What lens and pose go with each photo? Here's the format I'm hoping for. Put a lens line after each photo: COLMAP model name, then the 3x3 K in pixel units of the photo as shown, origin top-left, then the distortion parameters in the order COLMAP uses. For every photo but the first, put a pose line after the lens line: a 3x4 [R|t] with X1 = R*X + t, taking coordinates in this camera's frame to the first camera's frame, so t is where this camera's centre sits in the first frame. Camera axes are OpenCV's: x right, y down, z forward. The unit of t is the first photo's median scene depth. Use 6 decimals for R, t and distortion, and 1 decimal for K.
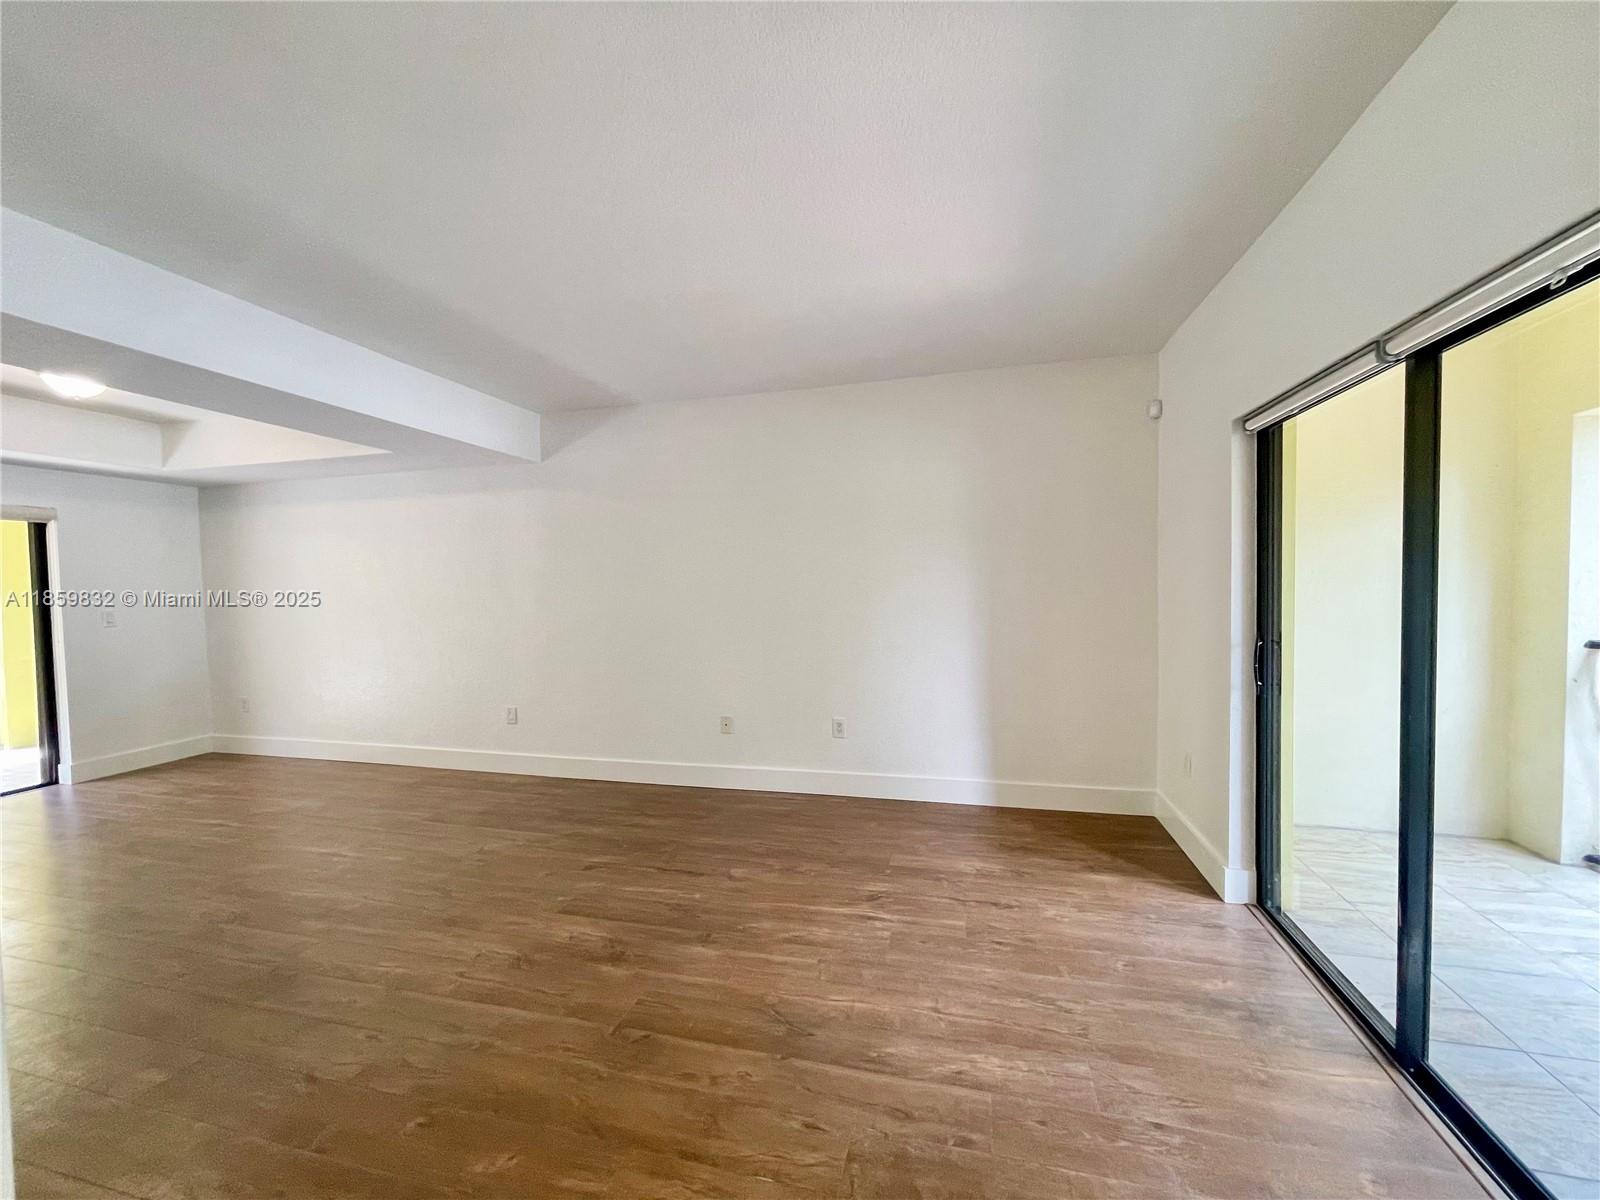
lens RADIAL K [[647.8, 0, 799.2], [0, 647.8, 608.5], [0, 0, 1]] dist [-0.003156, 0.002179]
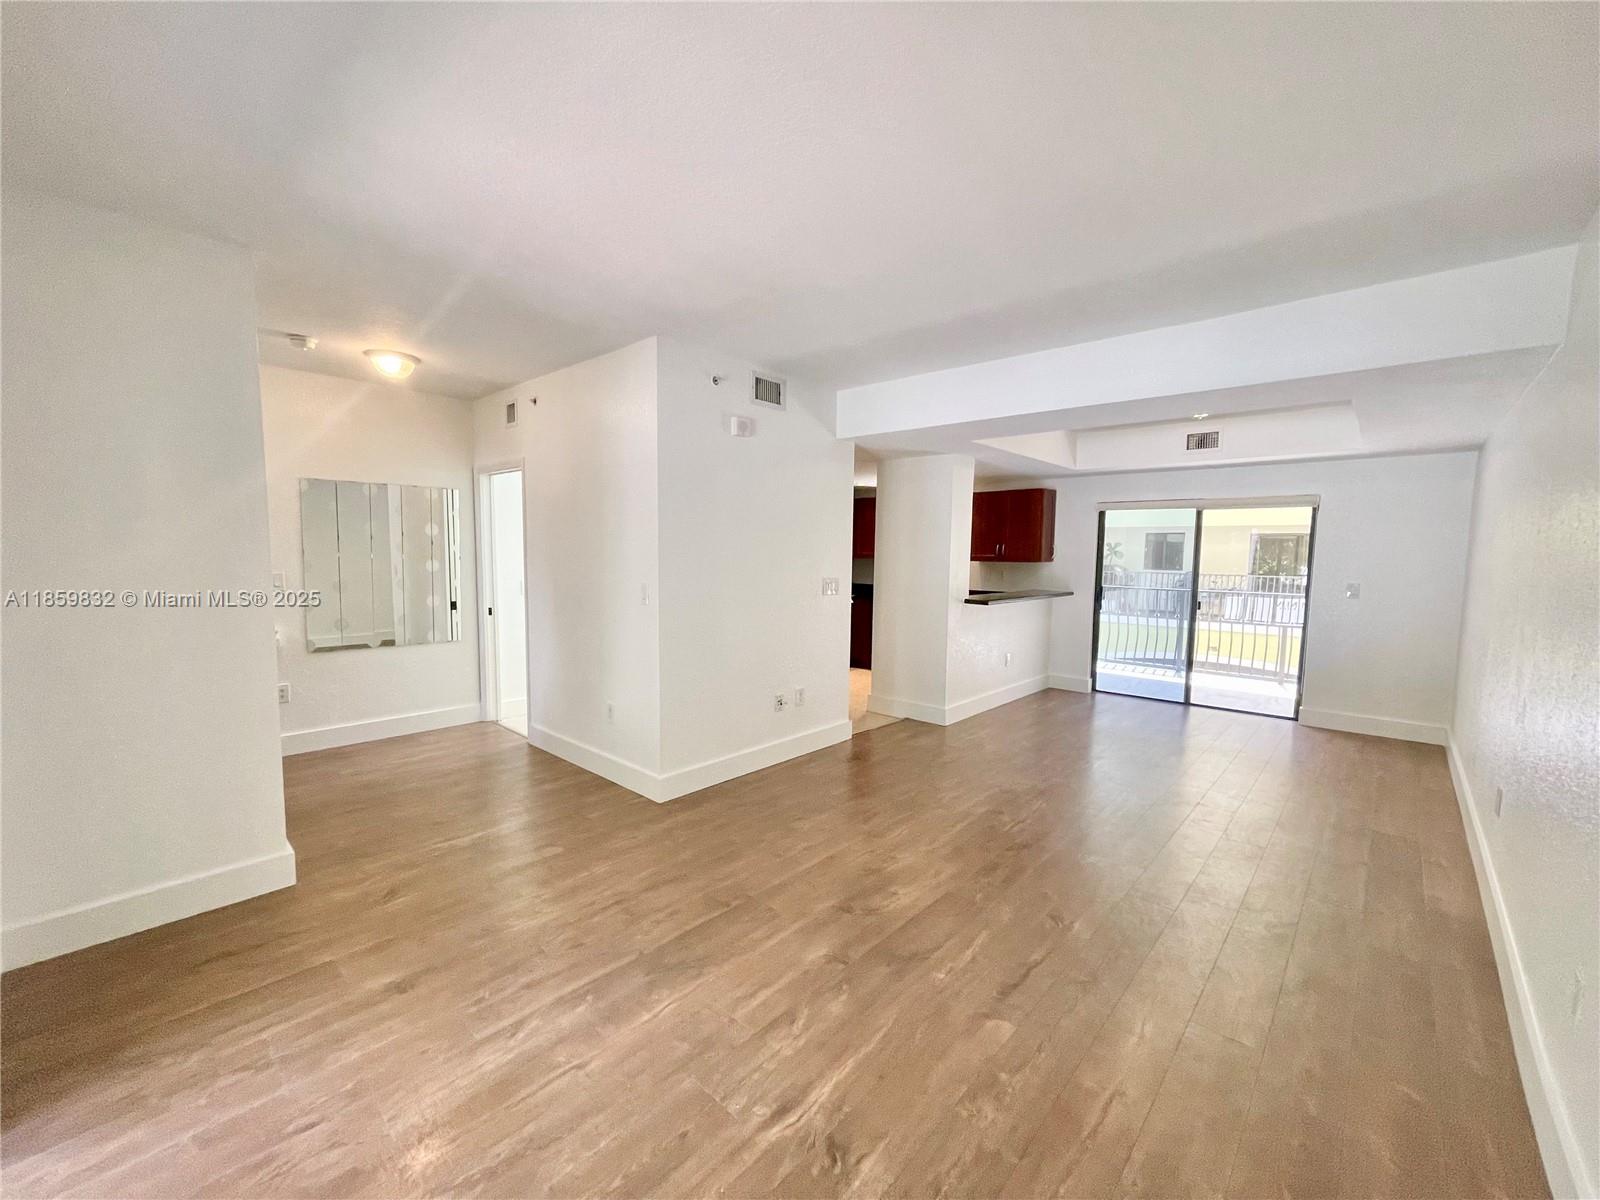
lens RADIAL K [[647.8, 0, 803.0], [0, 647.8, 599.5], [0, 0, 1]] dist [-0.003156, 0.002179]
pose [[-0.464605, 0.078796, -0.882005, 0.612121], [-0.035077, 0.993614, 0.107244, -0.095648], [0.884823, 0.080765, -0.458874, 1.240072]]
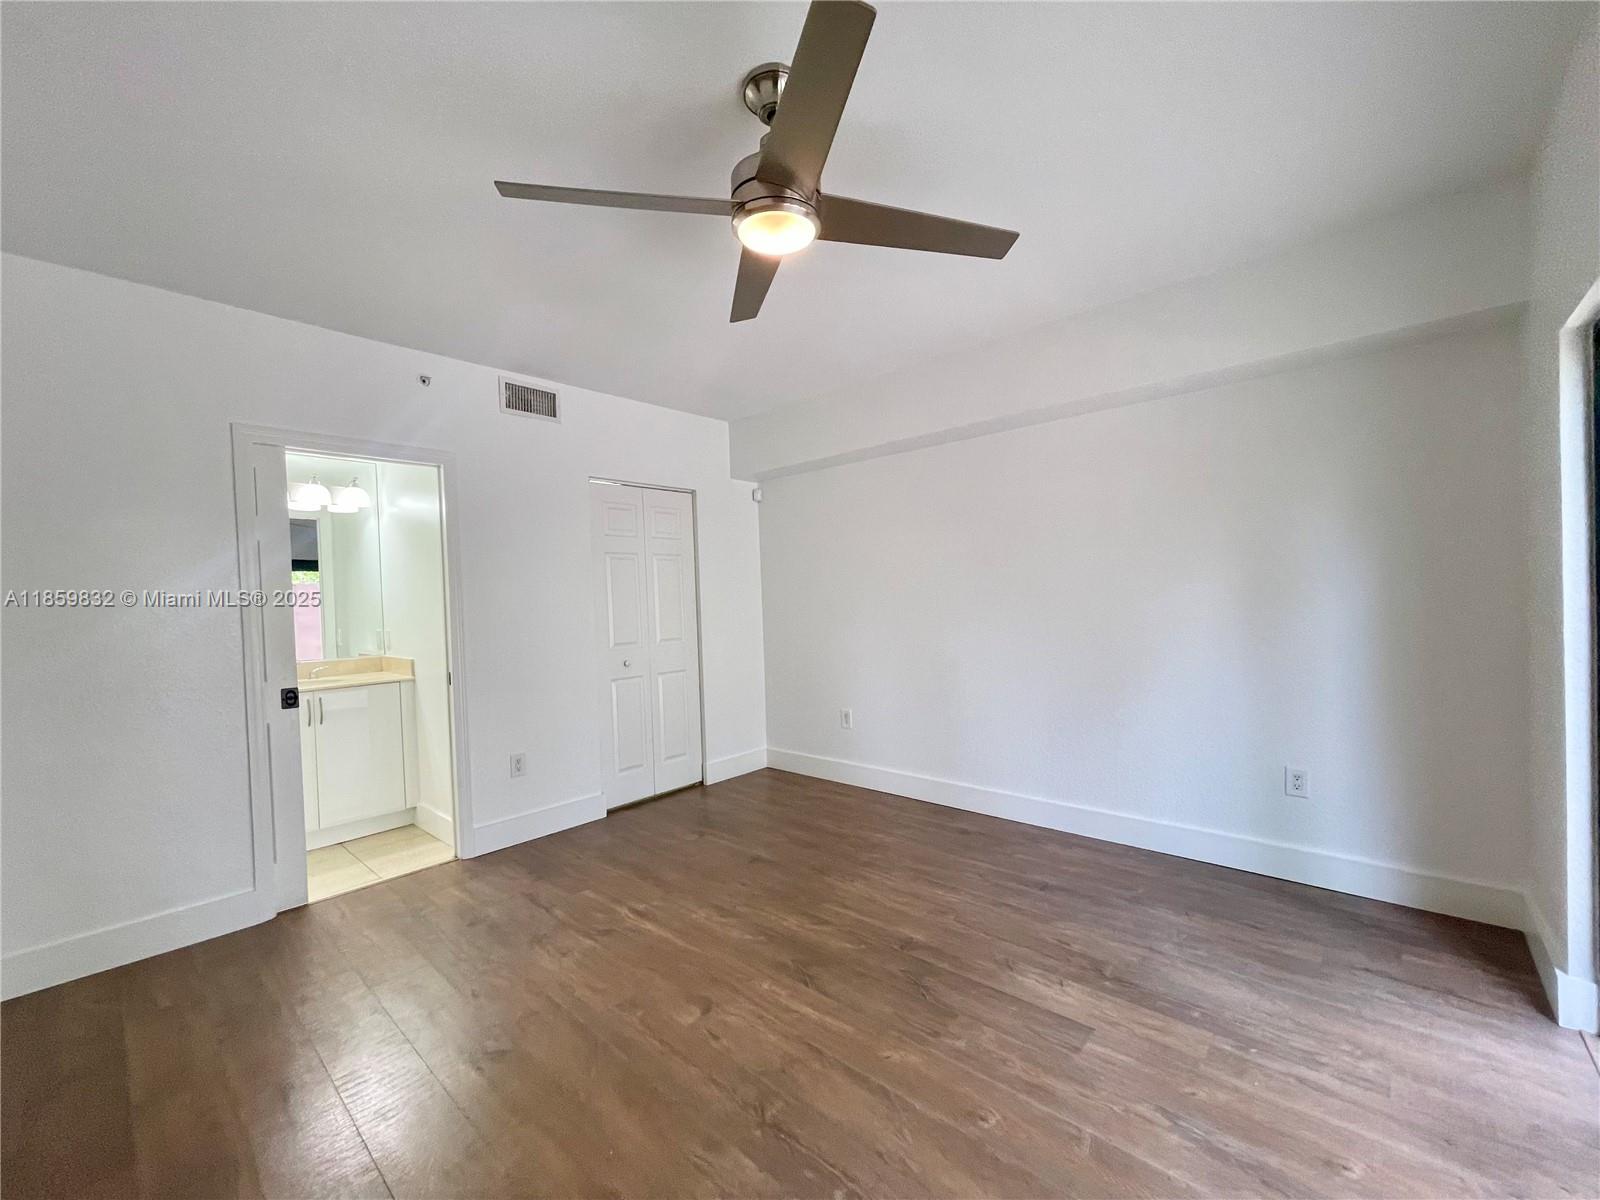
lens RADIAL K [[647.8, 0, 798.1], [0, 647.8, 606.0], [0, 0, 1]] dist [-0.003156, 0.002179]
pose [[-0.884012, 0.035626, 0.466104, -0.566894], [0.061847, 0.997240, 0.041075, -0.014543], [-0.463354, 0.065138, -0.883776, 1.685713]]
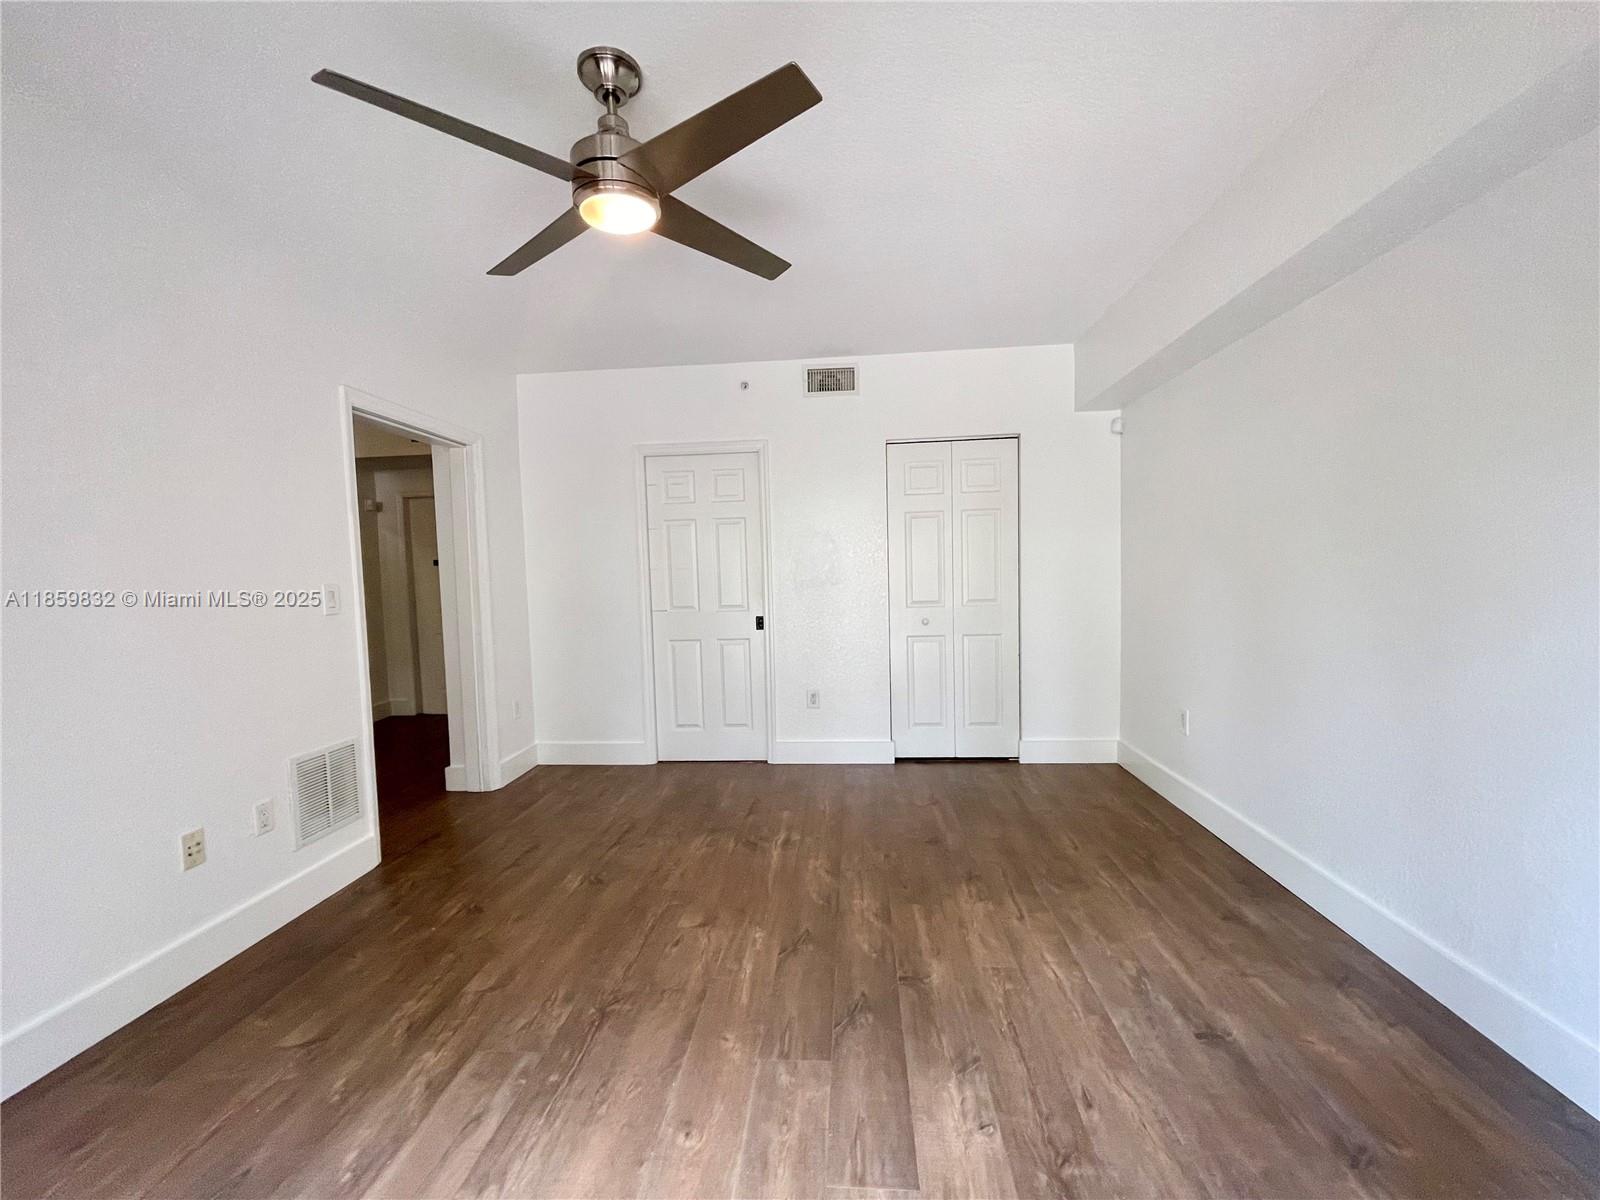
lens RADIAL K [[647.8, 0, 801.2], [0, 647.8, 609.7], [0, 0, 1]] dist [-0.003156, 0.002179]
pose [[-0.170586, -0.043152, 0.984397, -0.940510], [0.067681, 0.996168, 0.055396, 0.023258], [-0.983016, 0.076075, -0.167012, 1.101833]]
